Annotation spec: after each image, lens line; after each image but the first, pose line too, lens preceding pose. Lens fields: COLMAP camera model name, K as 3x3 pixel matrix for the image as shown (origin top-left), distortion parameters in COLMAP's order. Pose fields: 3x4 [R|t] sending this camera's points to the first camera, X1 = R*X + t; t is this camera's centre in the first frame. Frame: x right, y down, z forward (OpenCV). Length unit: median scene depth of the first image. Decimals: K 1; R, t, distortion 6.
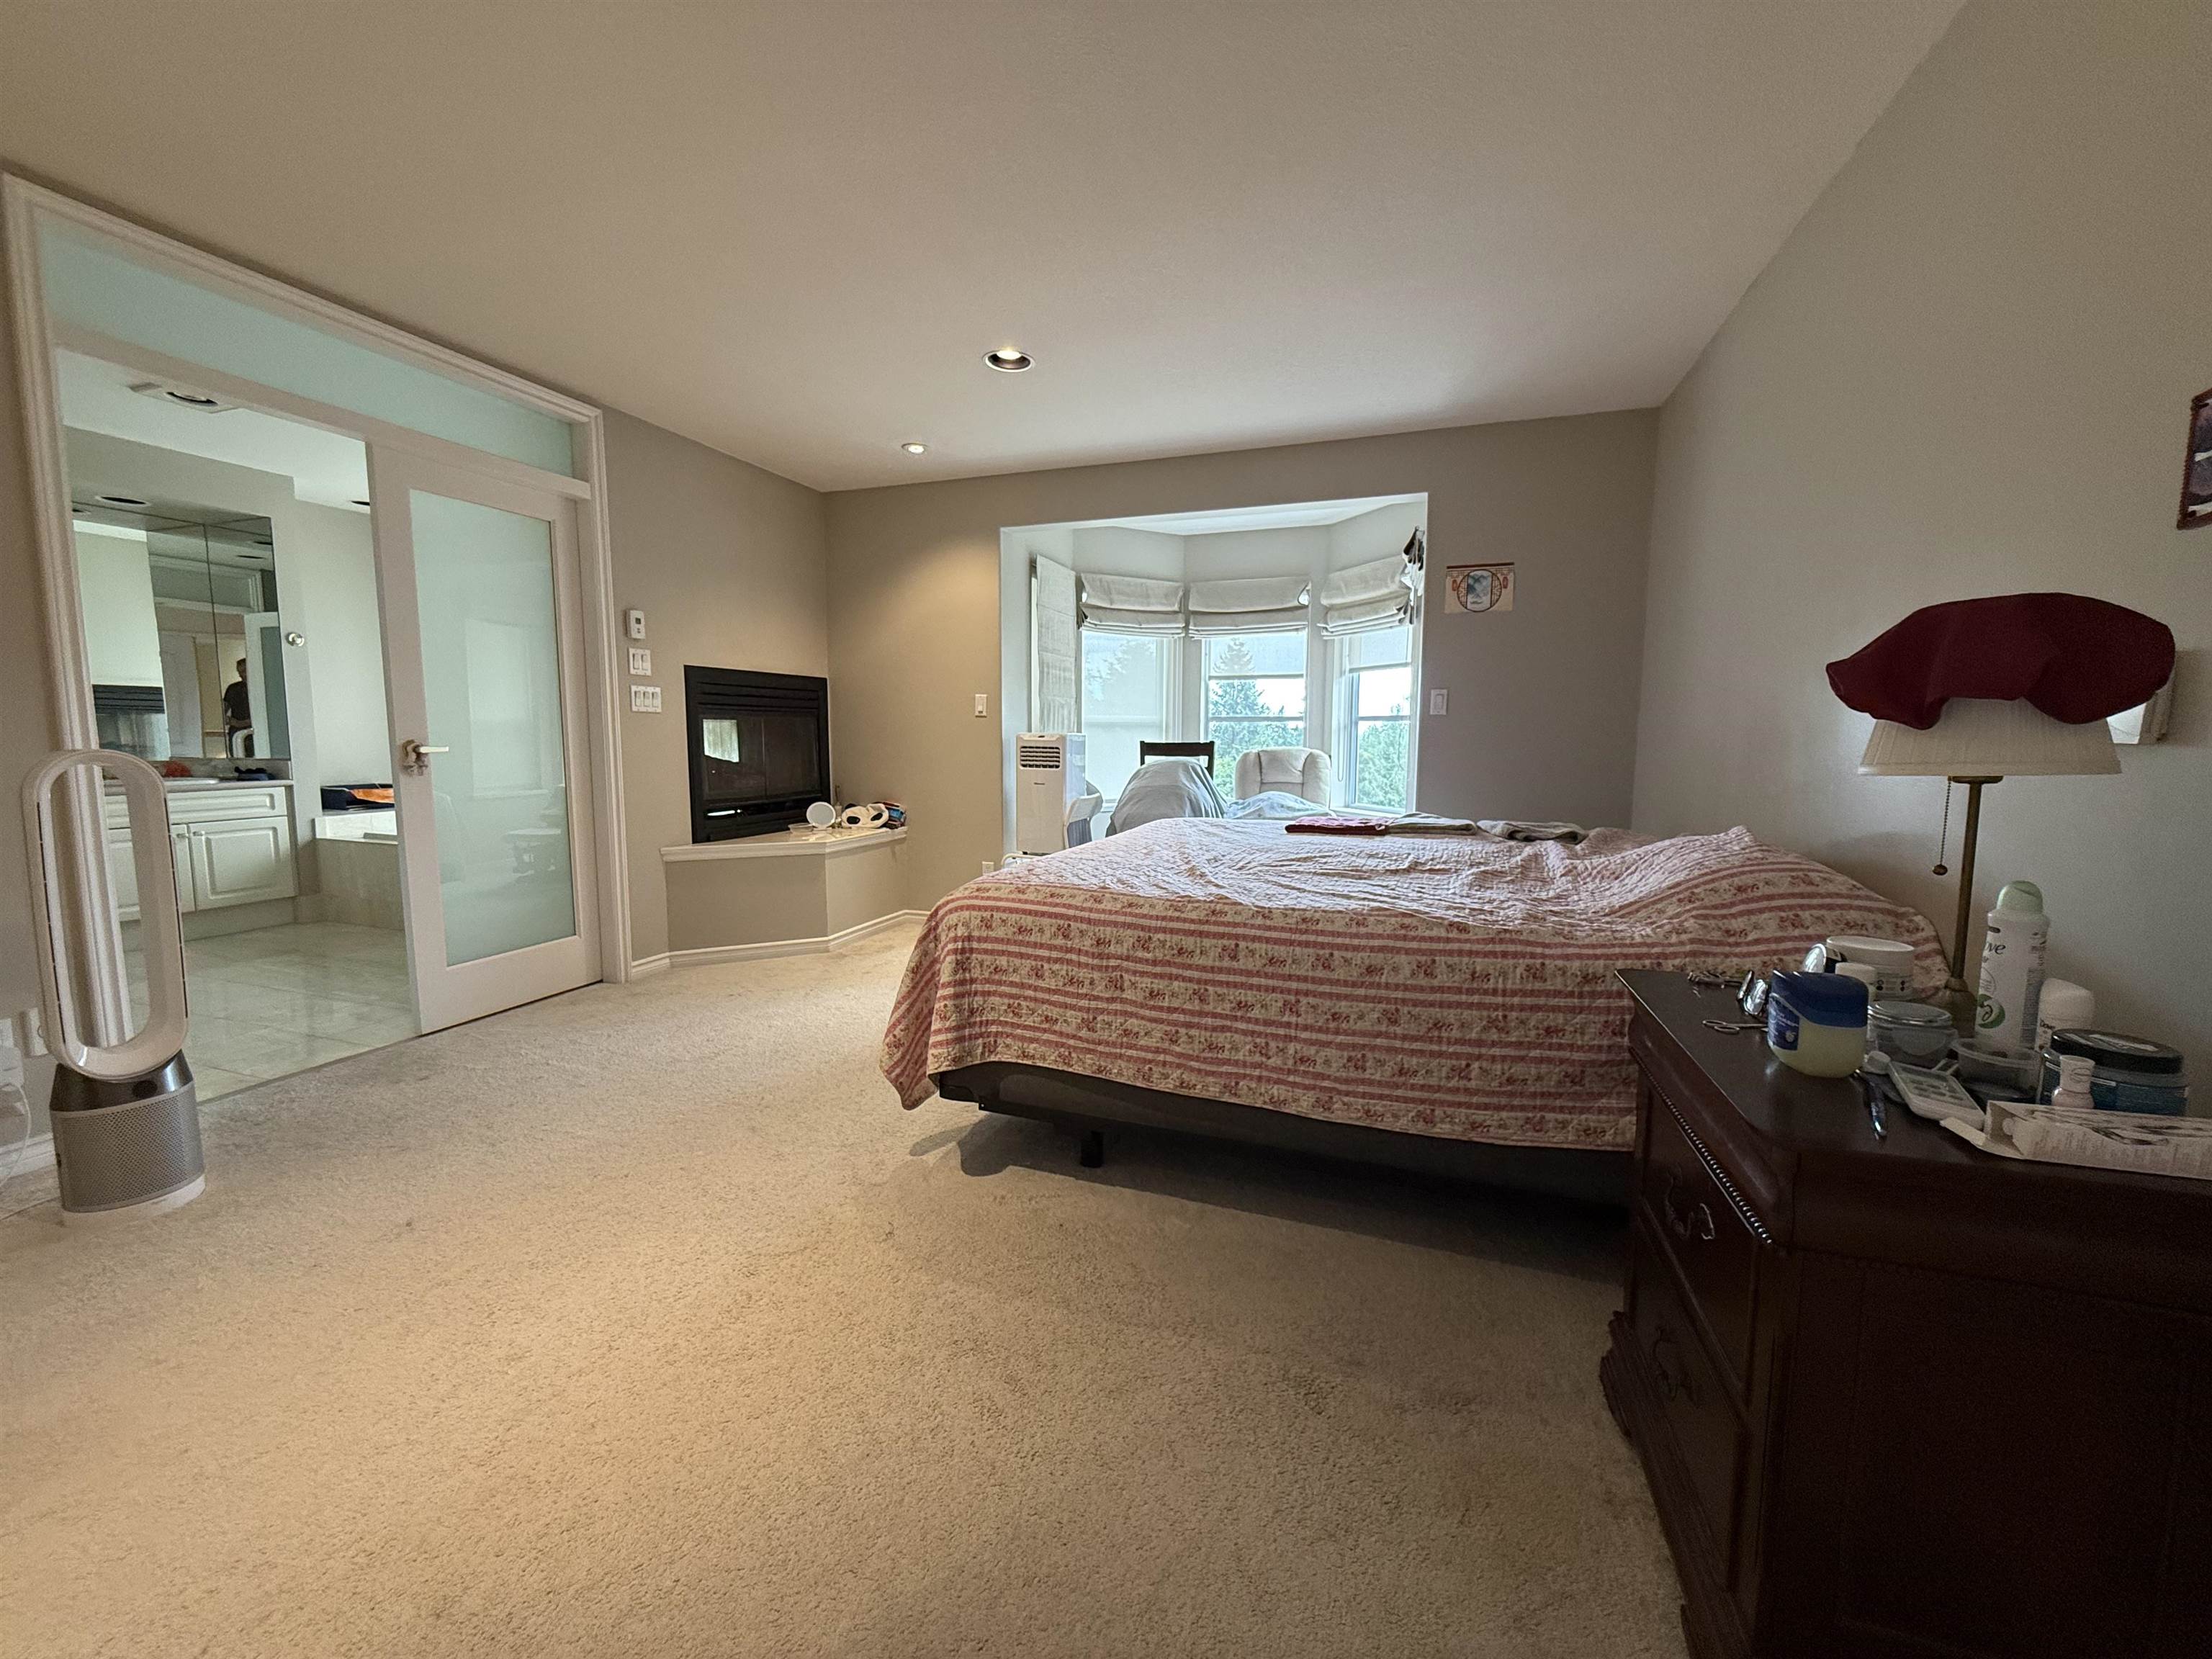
lens RADIAL K [[879.2, 0, 1098.9], [0, 879.2, 827.8], [0, 0, 1]] dist [0.001263, -0.000562]
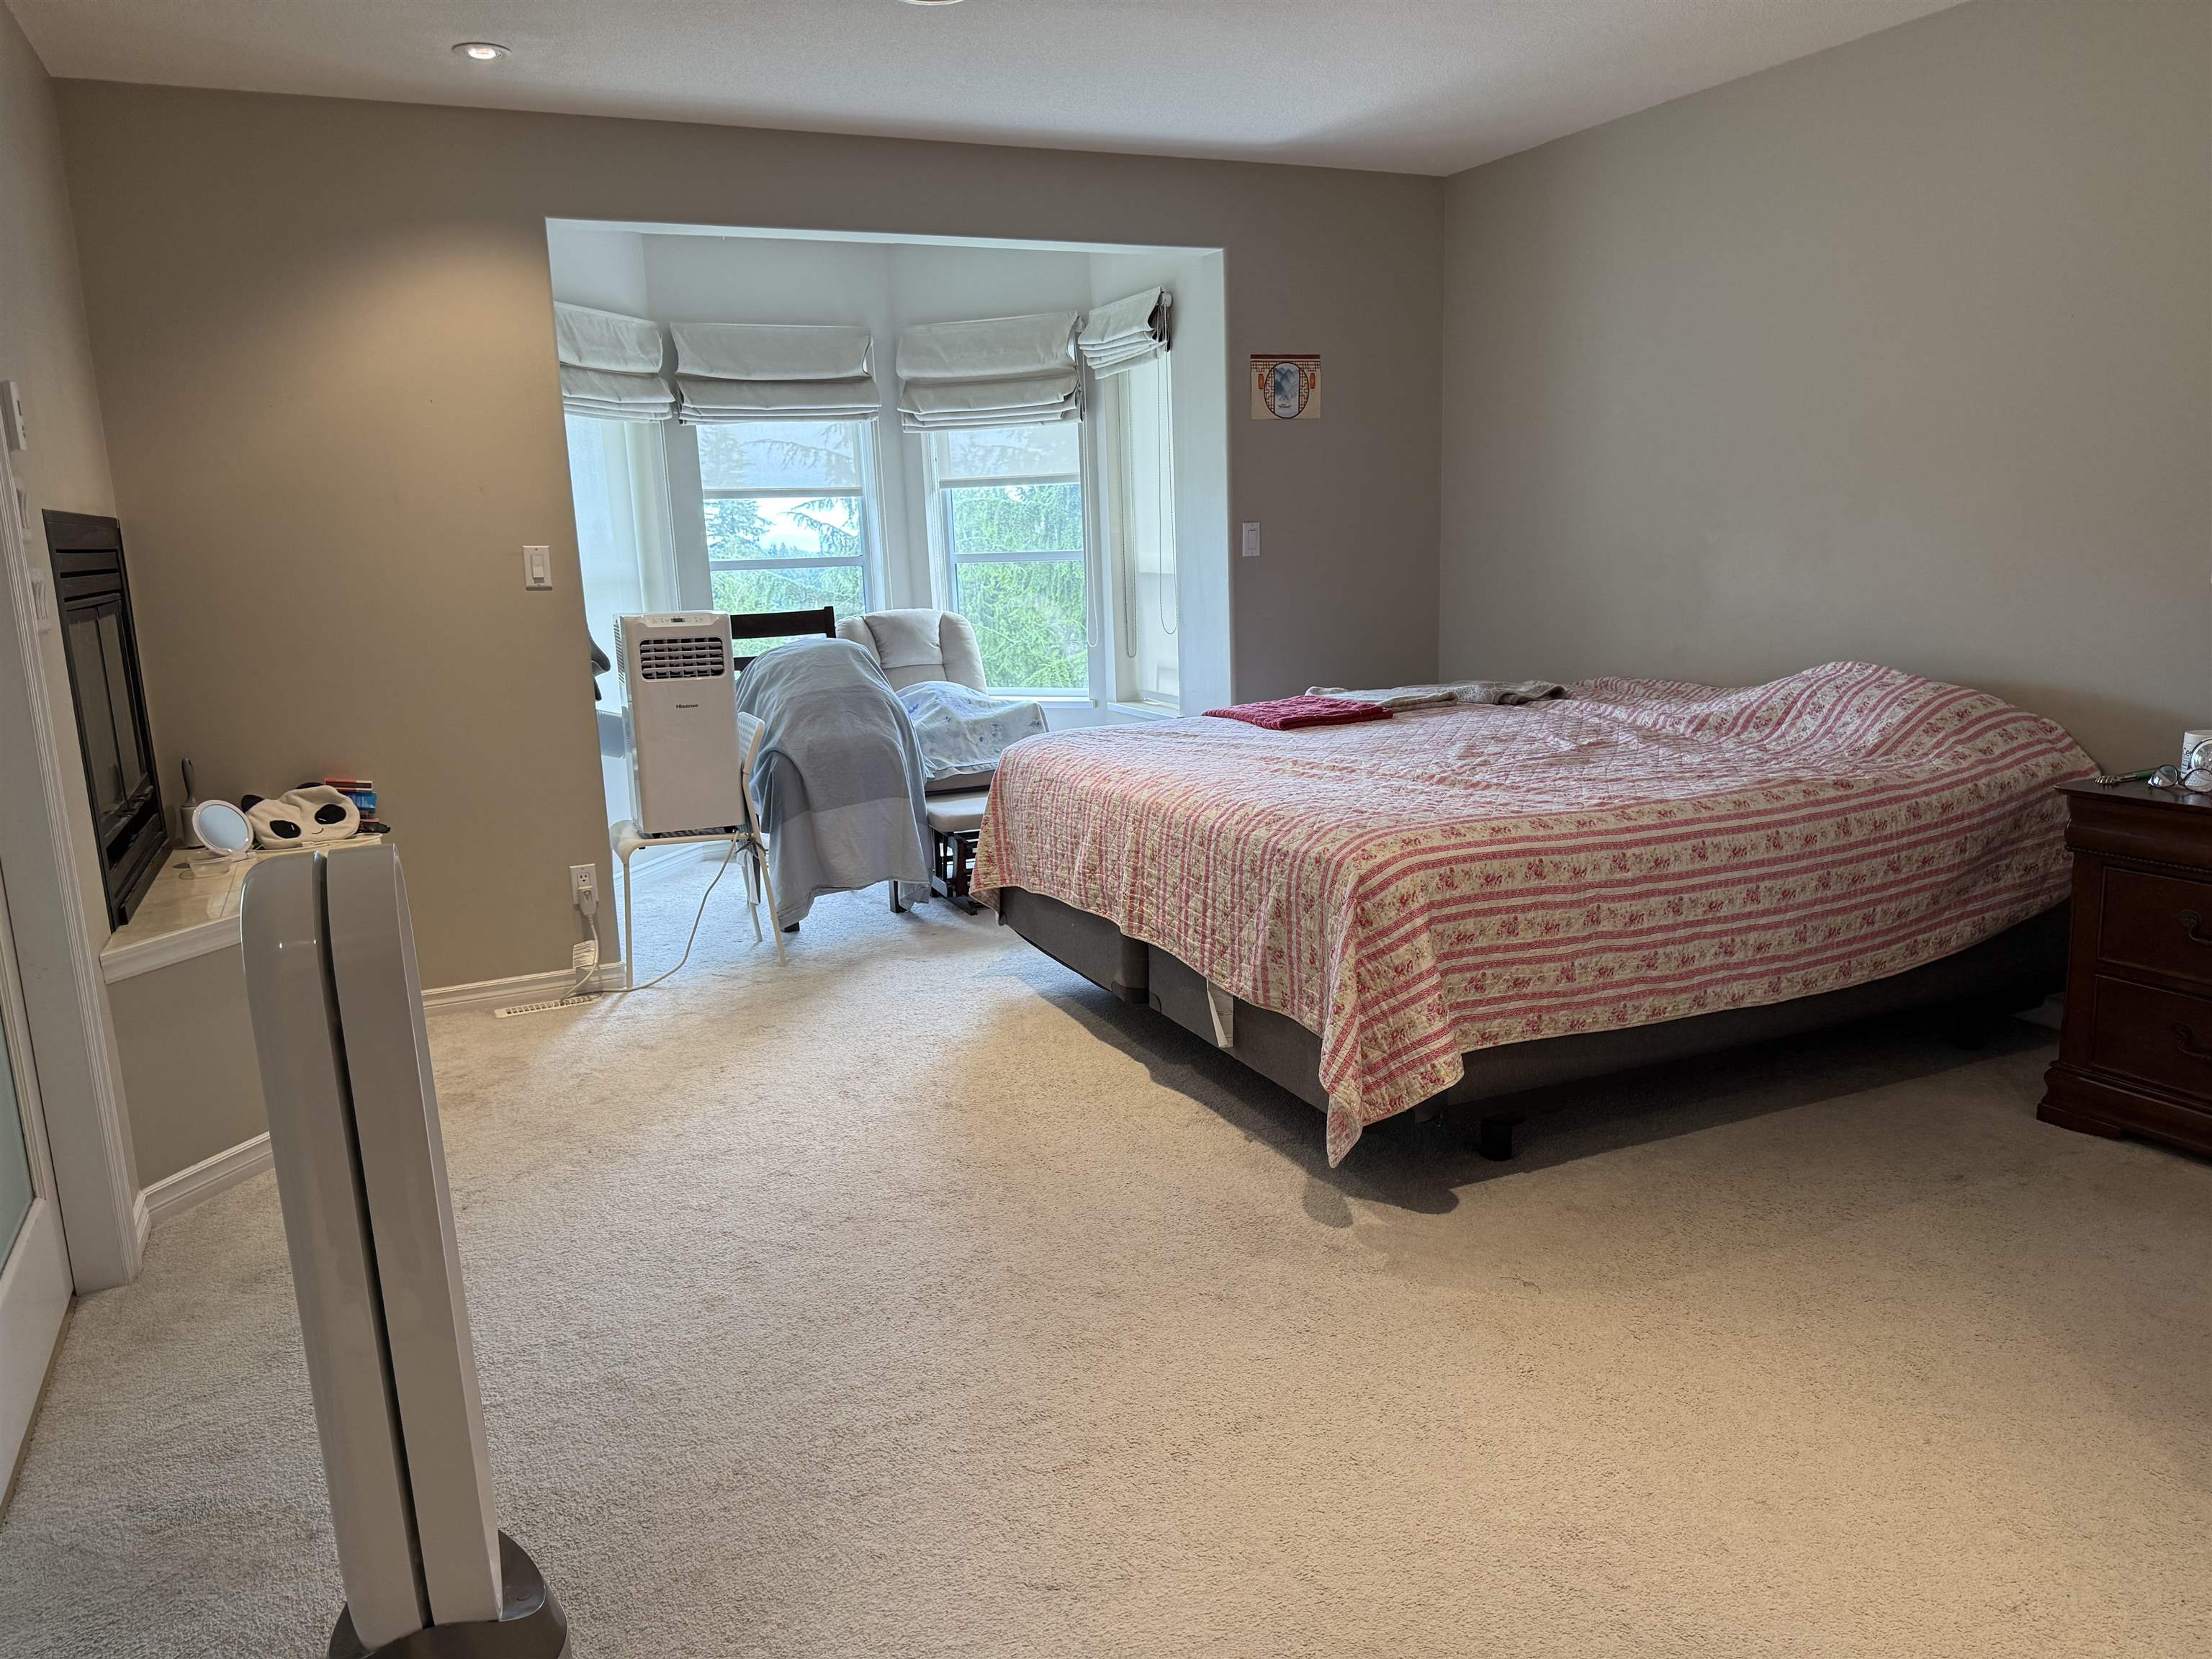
lens RADIAL K [[1570.5, 0, 1108.2], [0, 1570.5, 840.9], [0, 0, 1]] dist [0.024358, -0.012246]
pose [[0.704961, -0.166833, 0.689345, -0.994873], [0.114555, 0.985963, 0.121470, -0.097643], [-0.699933, -0.006663, 0.714177, 0.186413]]
